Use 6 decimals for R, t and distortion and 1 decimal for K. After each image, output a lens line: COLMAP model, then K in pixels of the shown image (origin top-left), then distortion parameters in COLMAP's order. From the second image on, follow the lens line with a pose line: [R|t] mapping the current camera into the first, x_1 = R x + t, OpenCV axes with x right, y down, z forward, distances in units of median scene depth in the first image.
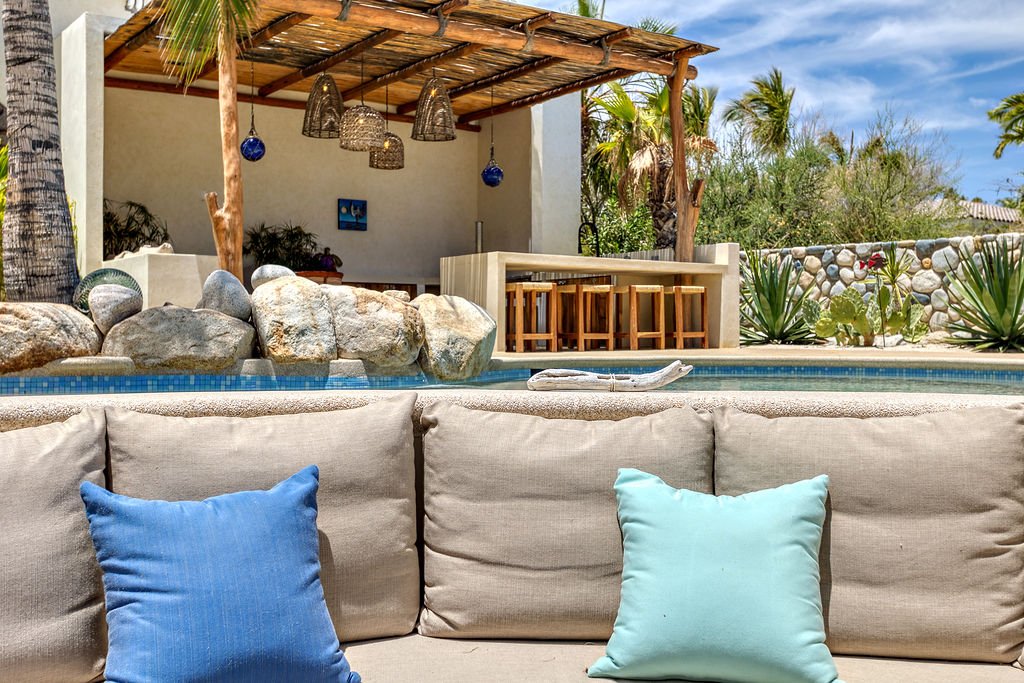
lens RADIAL K [[1147.6, 0, 522.6], [0, 1147.6, 335.9], [0, 0, 1]] dist [0.019575, 0.000000]
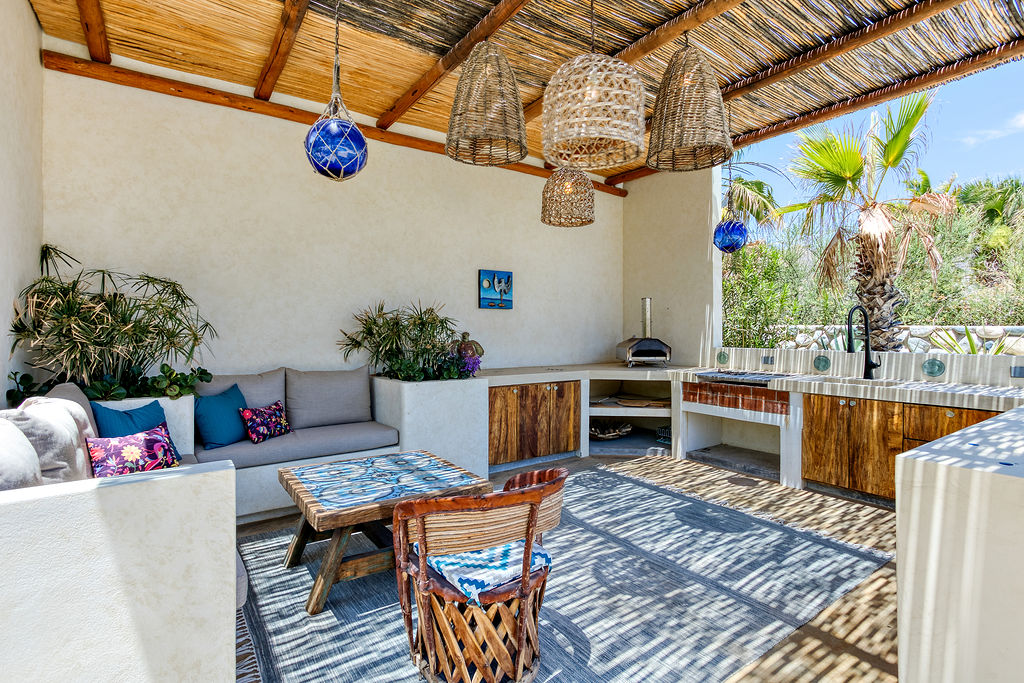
lens RADIAL K [[483.3, 0, 517.4], [0, 483.3, 333.9], [0, 0, 1]] dist [-0.015733, 0.003232]
pose [[0.999861, 0.001784, 0.016571, -0.154473], [-0.002067, 0.999852, 0.017051, -0.089527], [-0.016538, -0.017082, 0.999717, 0.737708]]
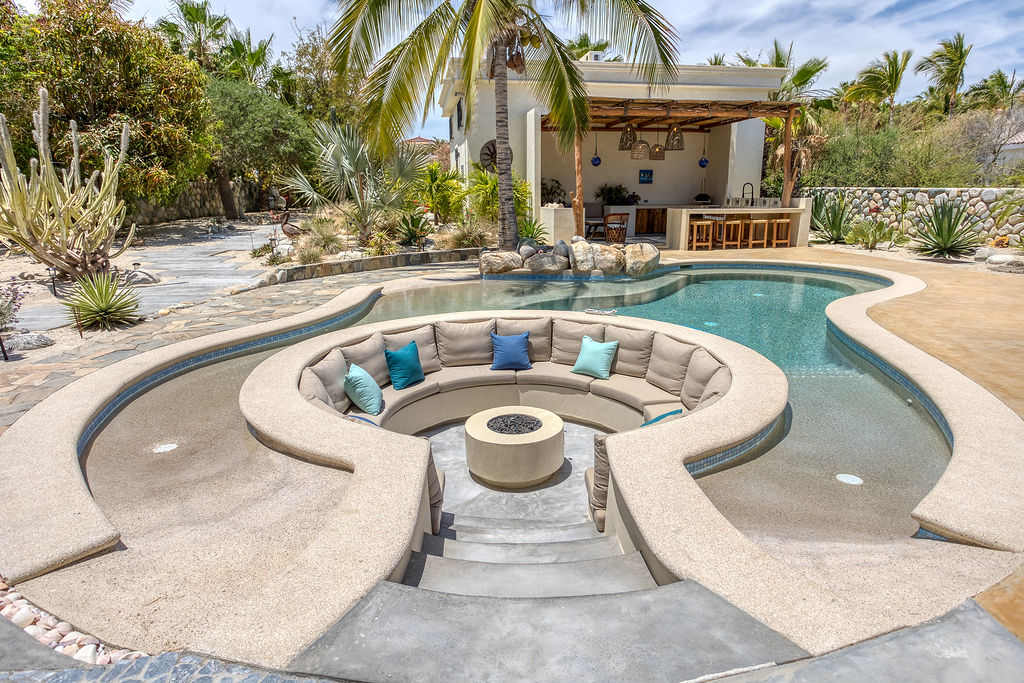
lens RADIAL K [[614.4, 0, 505.7], [0, 614.4, 334.4], [0, 0, 1]] dist [-0.025512, 0.014806]
pose [[0.898824, 0.089556, -0.429063, 0.169691], [0.013686, 0.972692, 0.231694, -0.095872], [0.438096, -0.214124, 0.873054, -0.284391]]
